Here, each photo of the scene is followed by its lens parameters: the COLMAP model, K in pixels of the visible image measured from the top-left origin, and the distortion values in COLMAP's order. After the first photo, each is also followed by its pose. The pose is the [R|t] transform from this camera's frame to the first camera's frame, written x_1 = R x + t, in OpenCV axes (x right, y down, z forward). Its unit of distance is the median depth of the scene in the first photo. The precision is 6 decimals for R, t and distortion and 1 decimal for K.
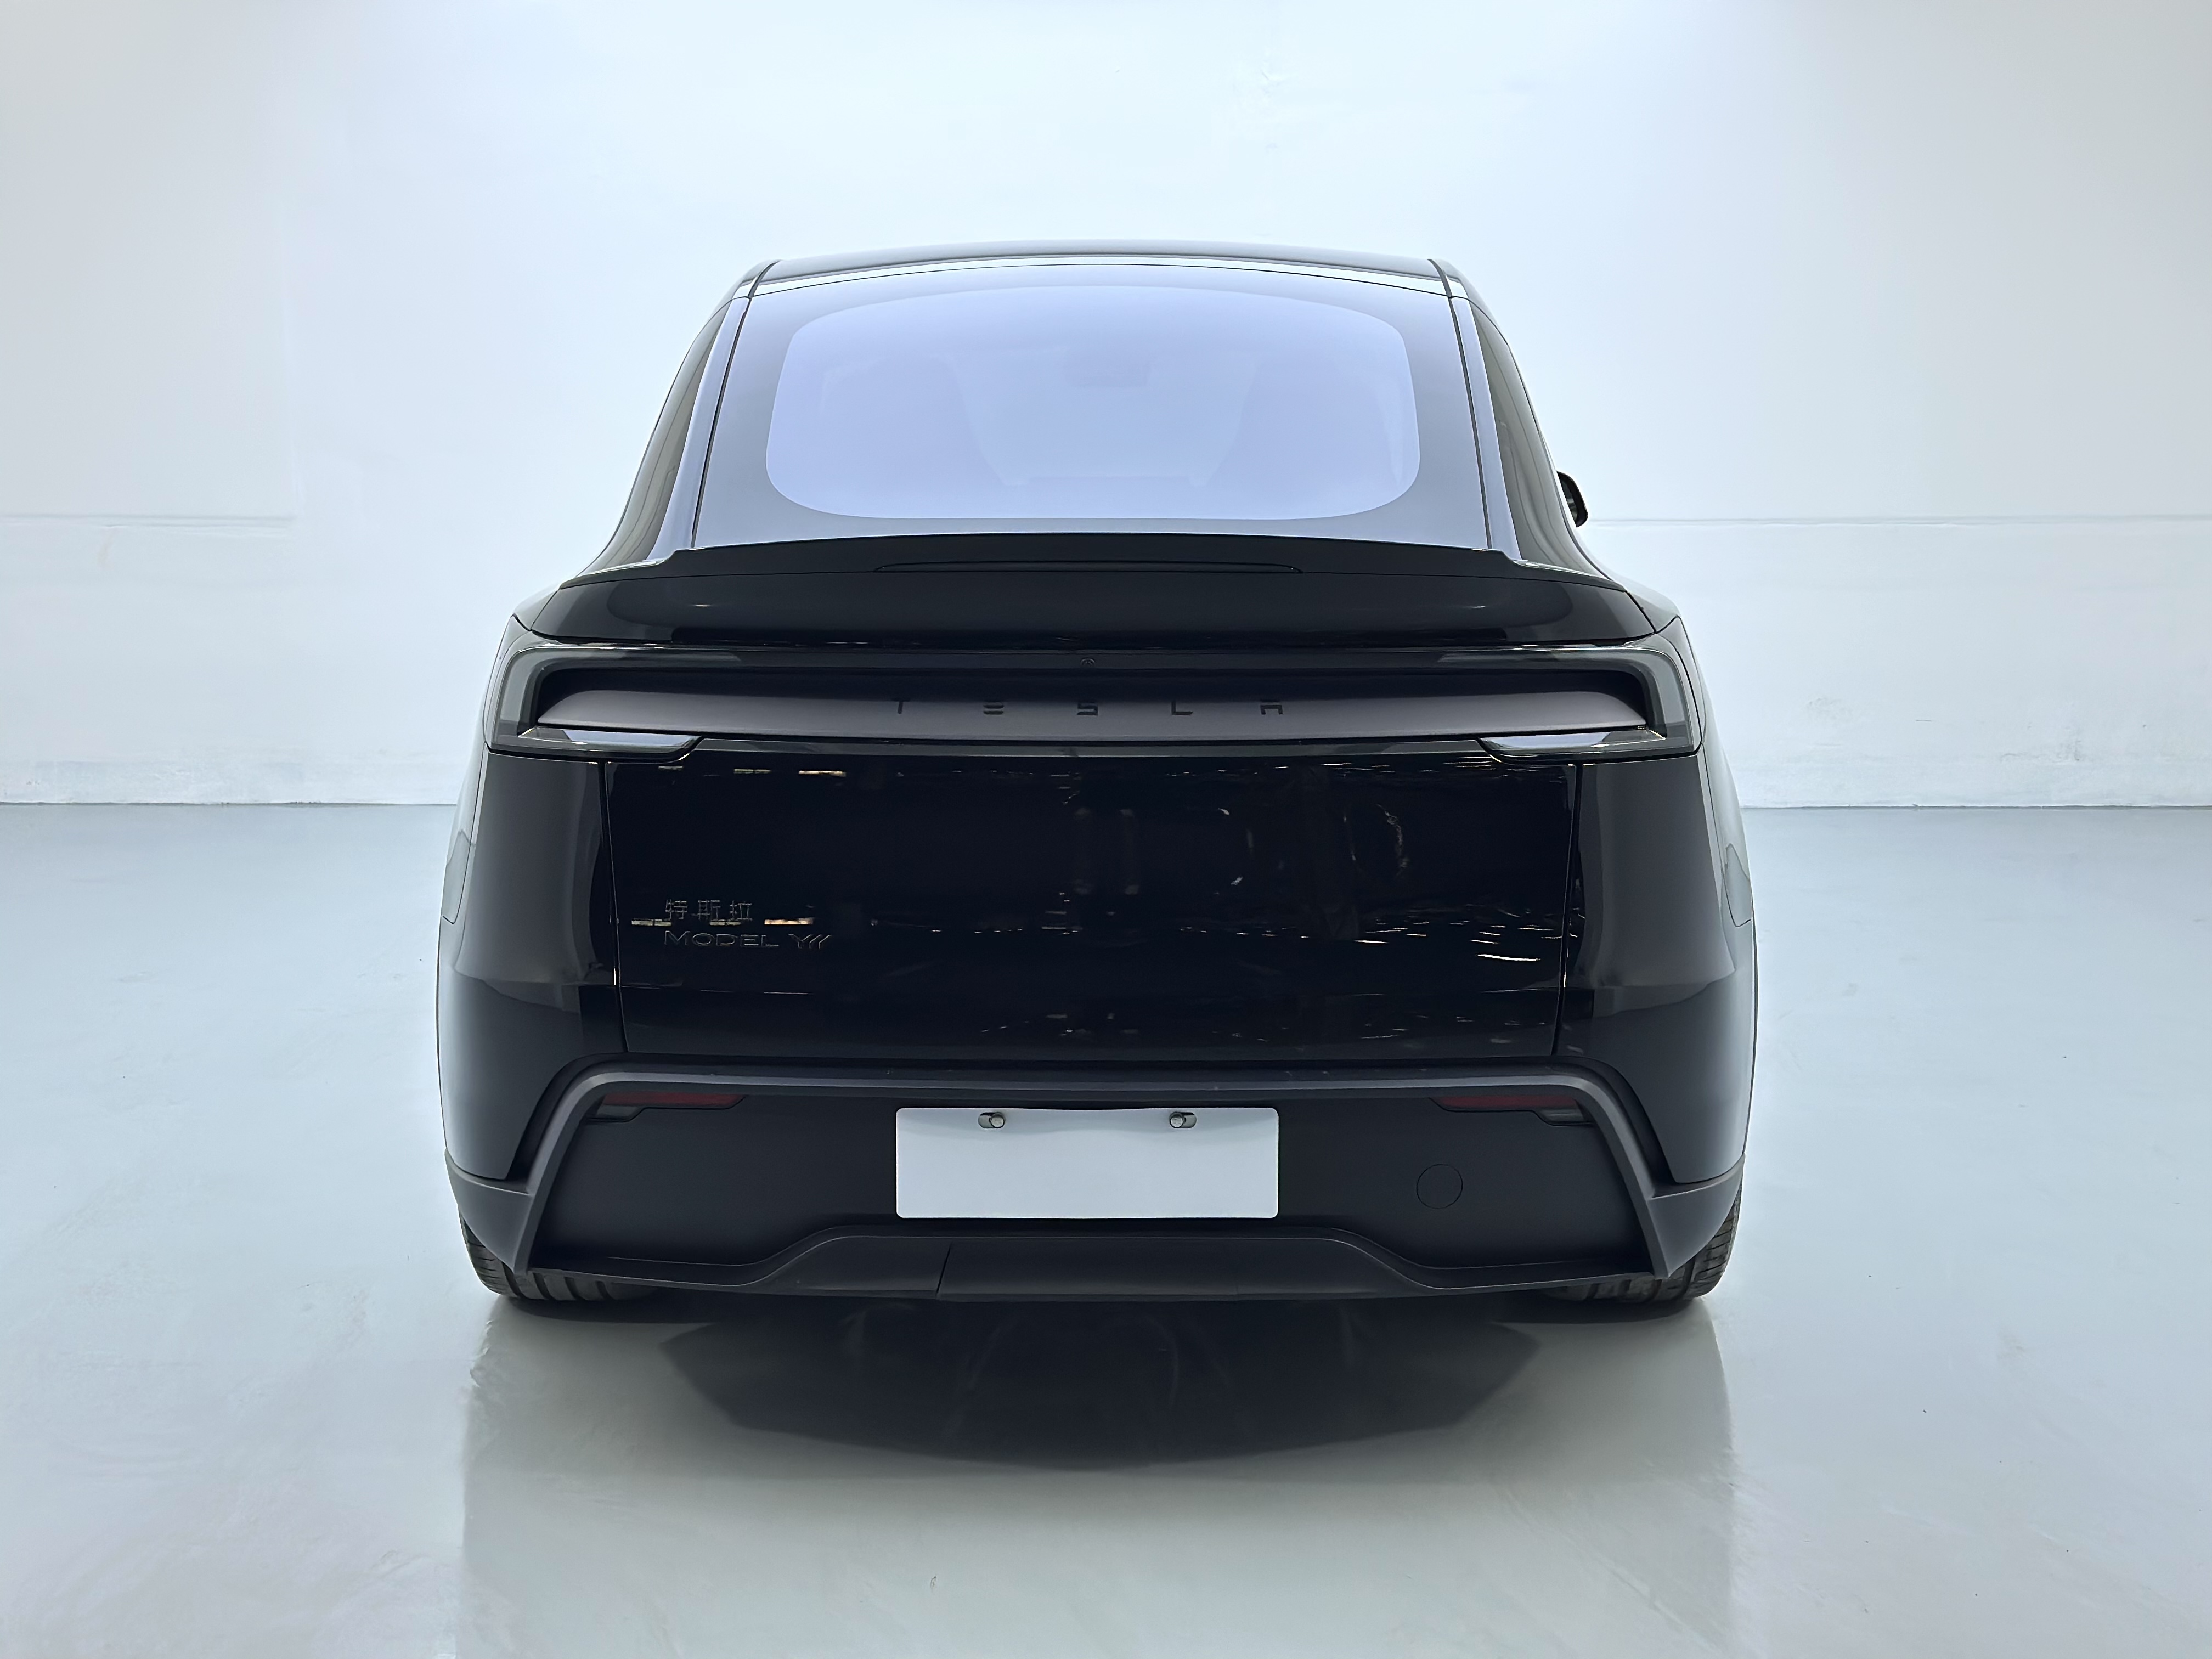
lens RADIAL K [[3184.2, 0, 1099.3], [0, 3184.2, 833.5], [0, 0, 1]] dist [0.028082, 0.000000]
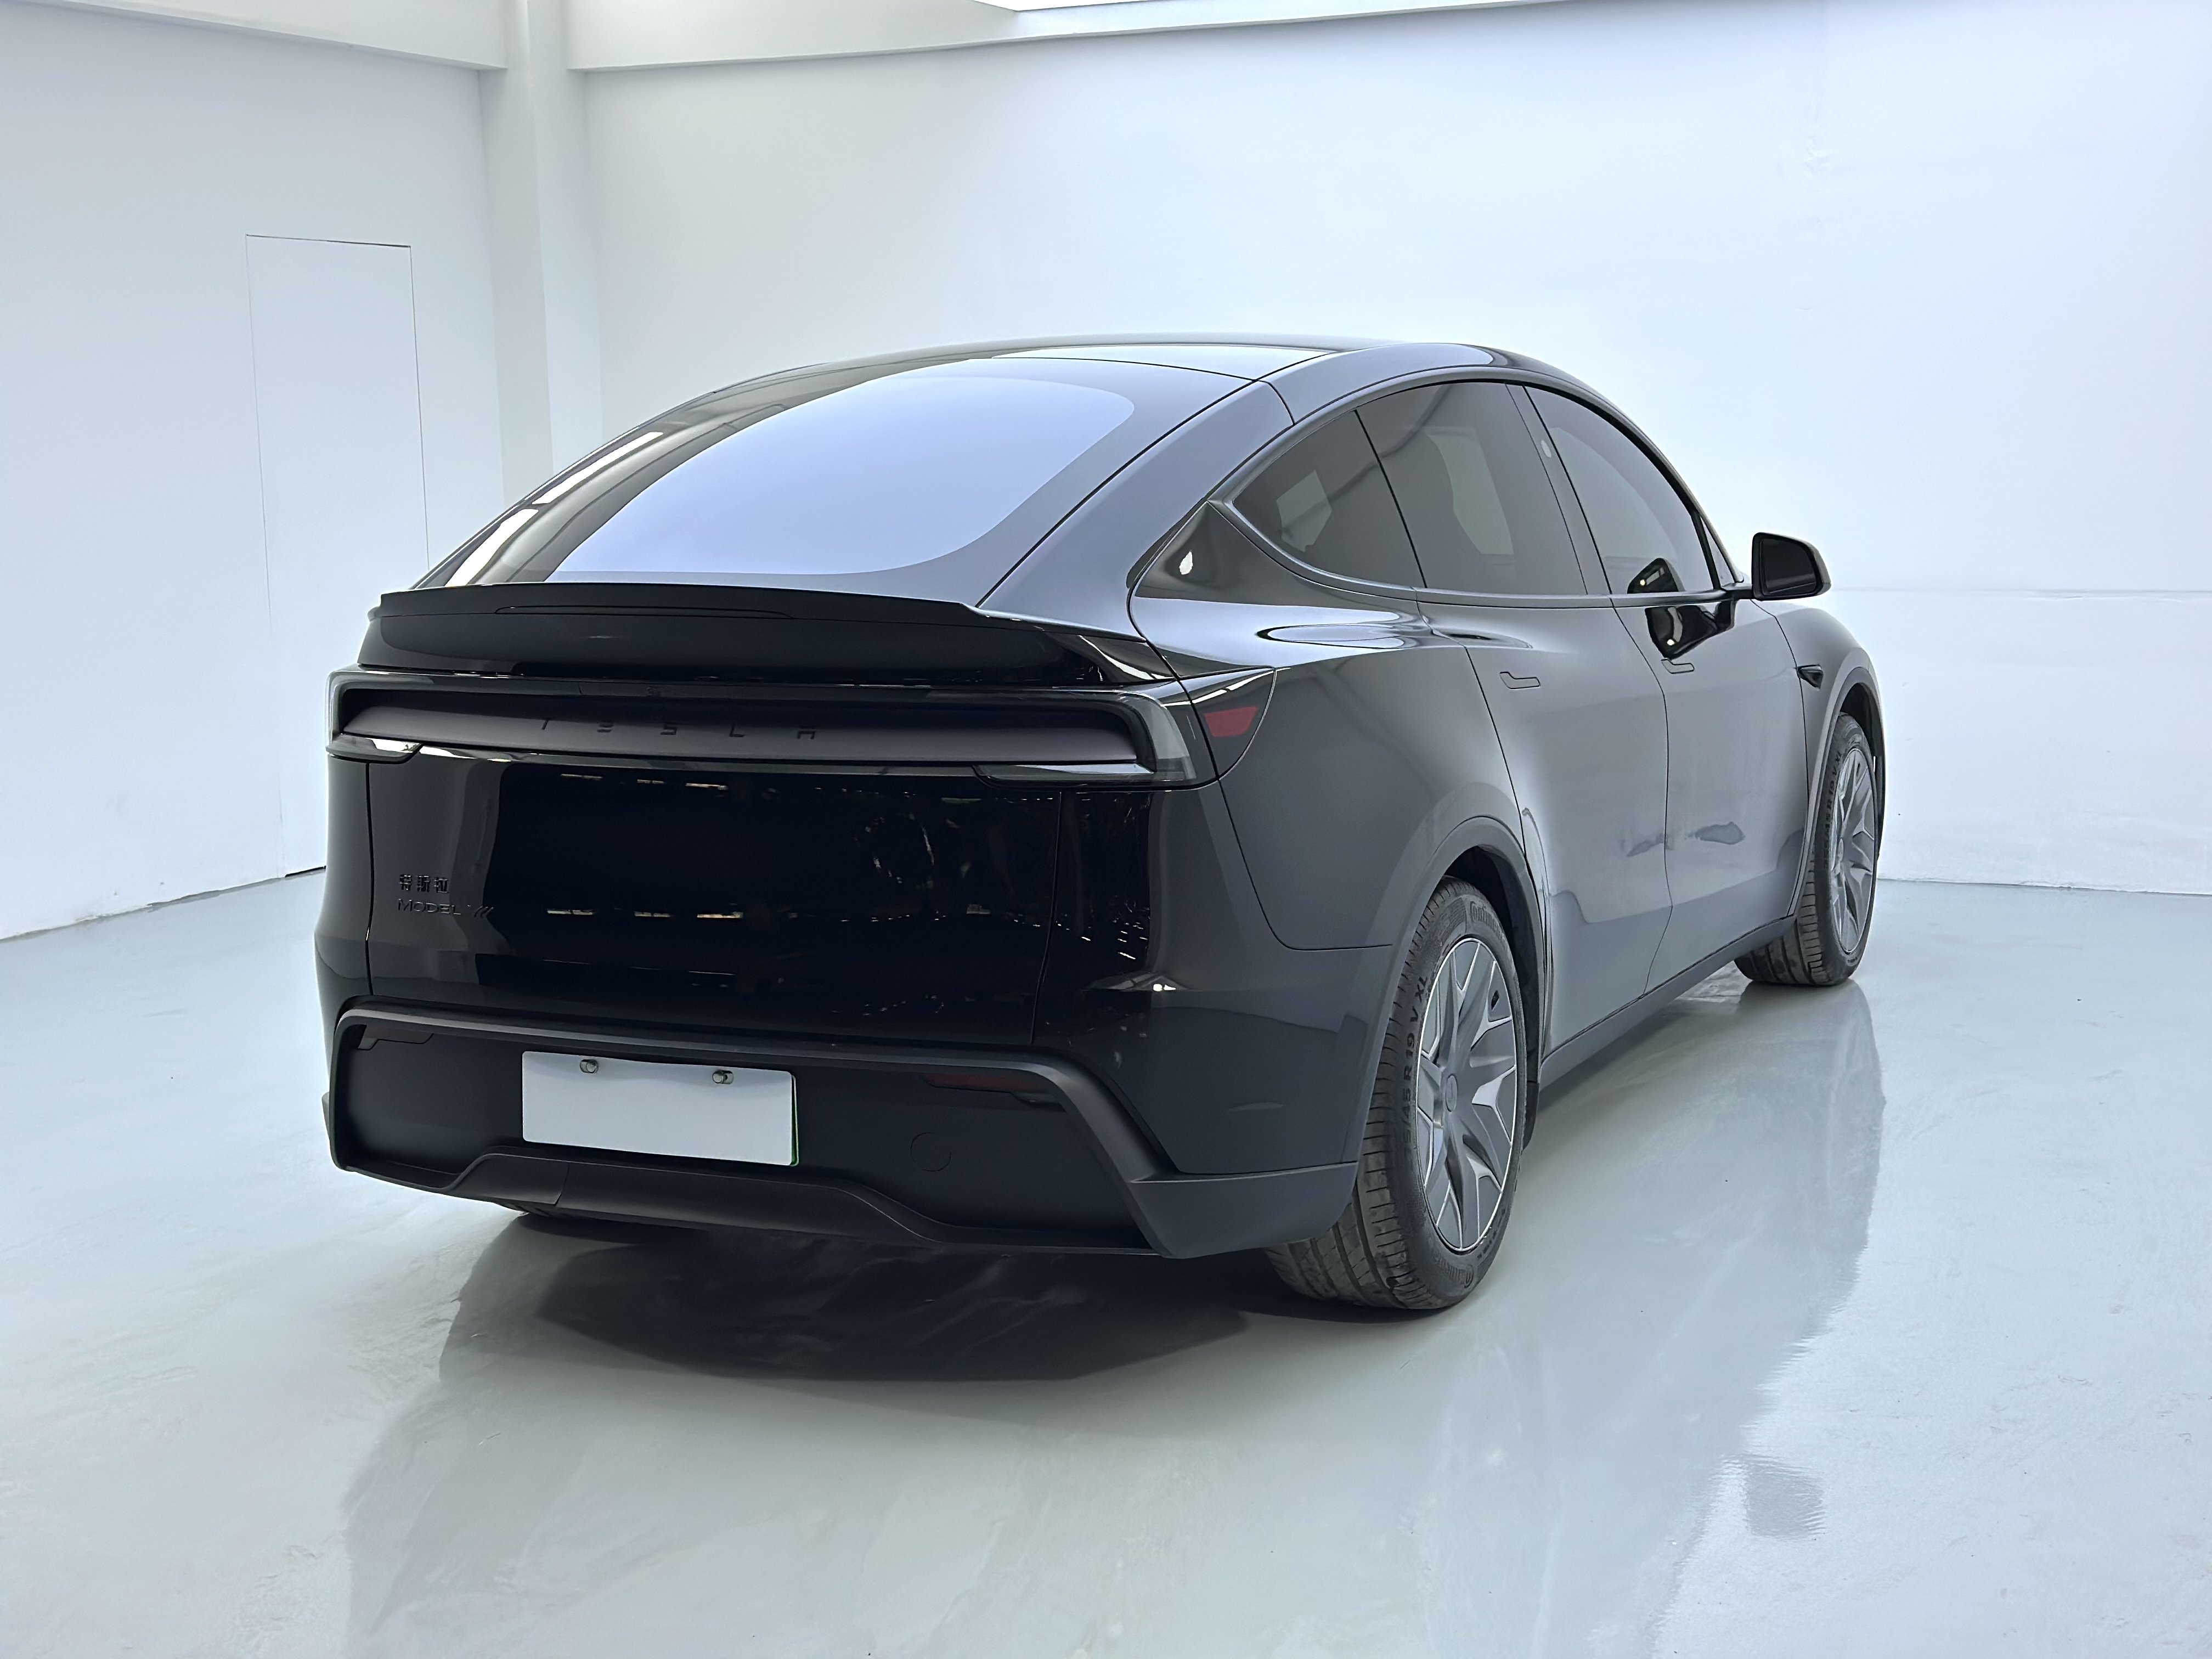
lens RADIAL K [[3184.2, 0, 1108.4], [0, 3184.2, 832.6], [0, 0, 1]] dist [0.028082, 0.000000]
pose [[0.911272, 0.039197, -0.409934, 0.627534], [-0.048644, 0.998736, -0.012636, 0.006552], [0.408921, 0.031456, 0.912028, -0.030098]]
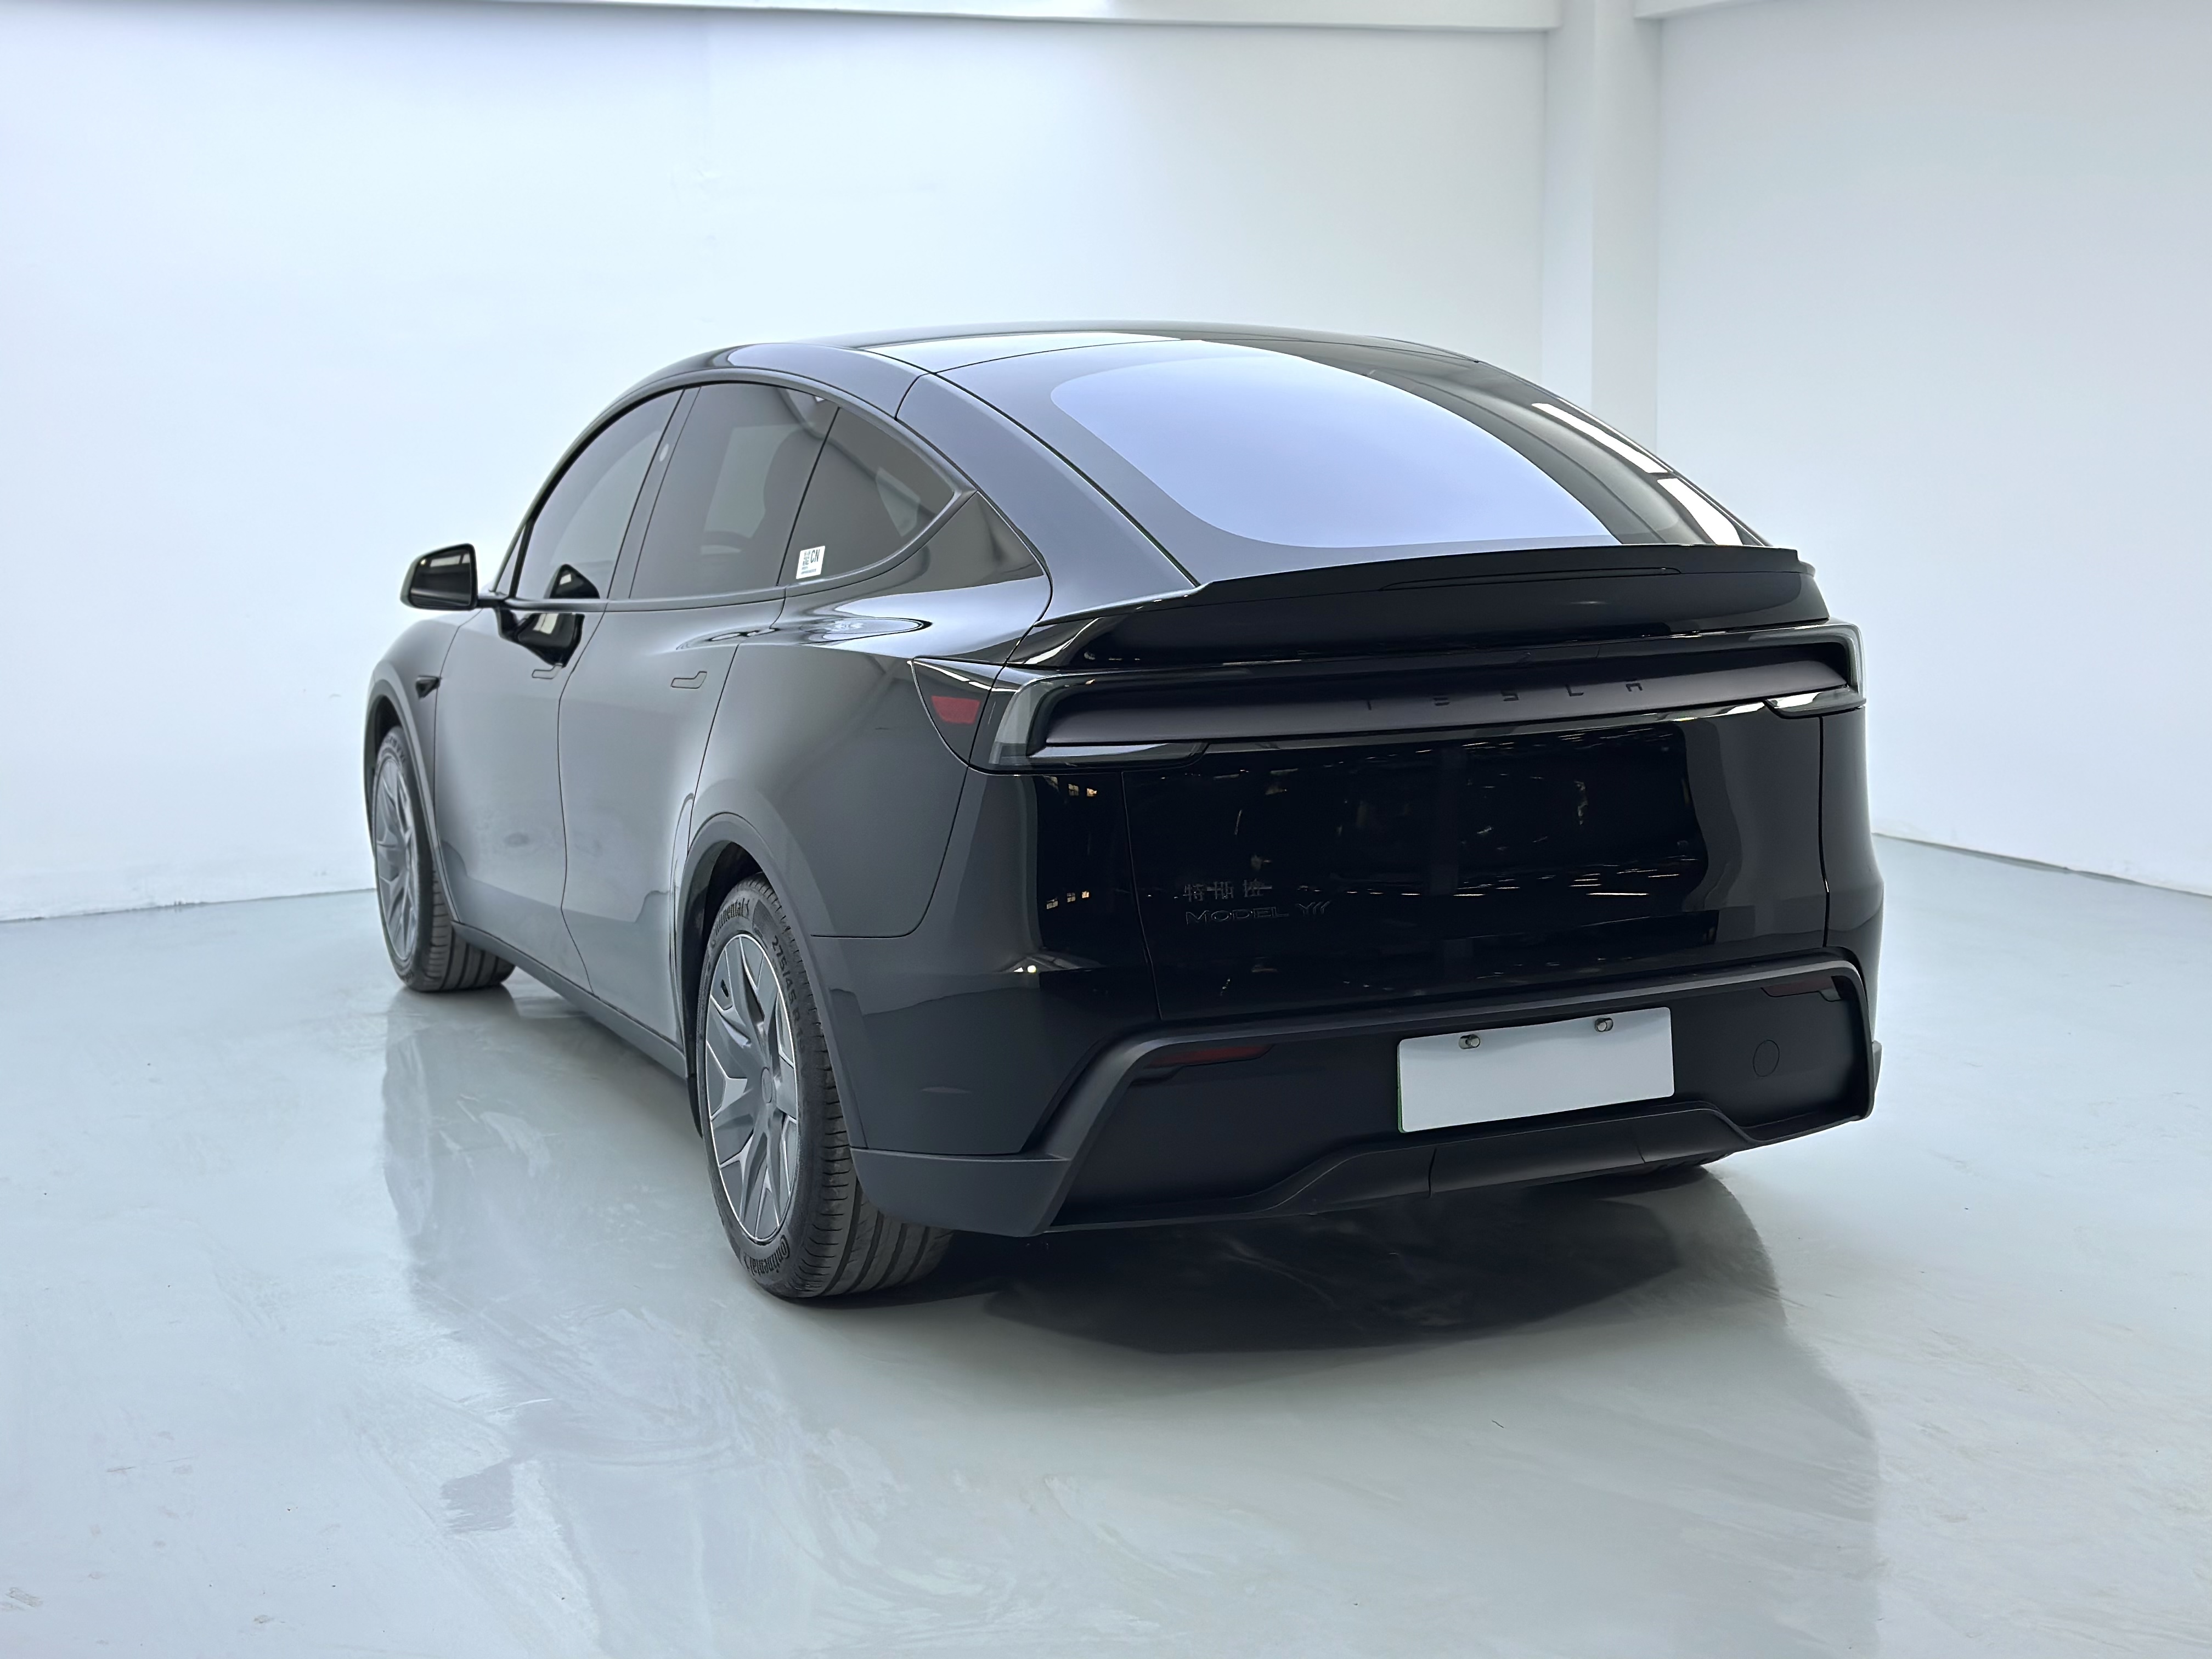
lens RADIAL K [[3184.2, 0, 1109.1], [0, 3184.2, 829.3], [0, 0, 1]] dist [0.028082, 0.000000]
pose [[0.909784, -0.080248, 0.407251, -0.627202], [0.089894, 0.995941, -0.004573, 0.003244], [-0.405231, 0.040770, 0.913305, -0.046572]]
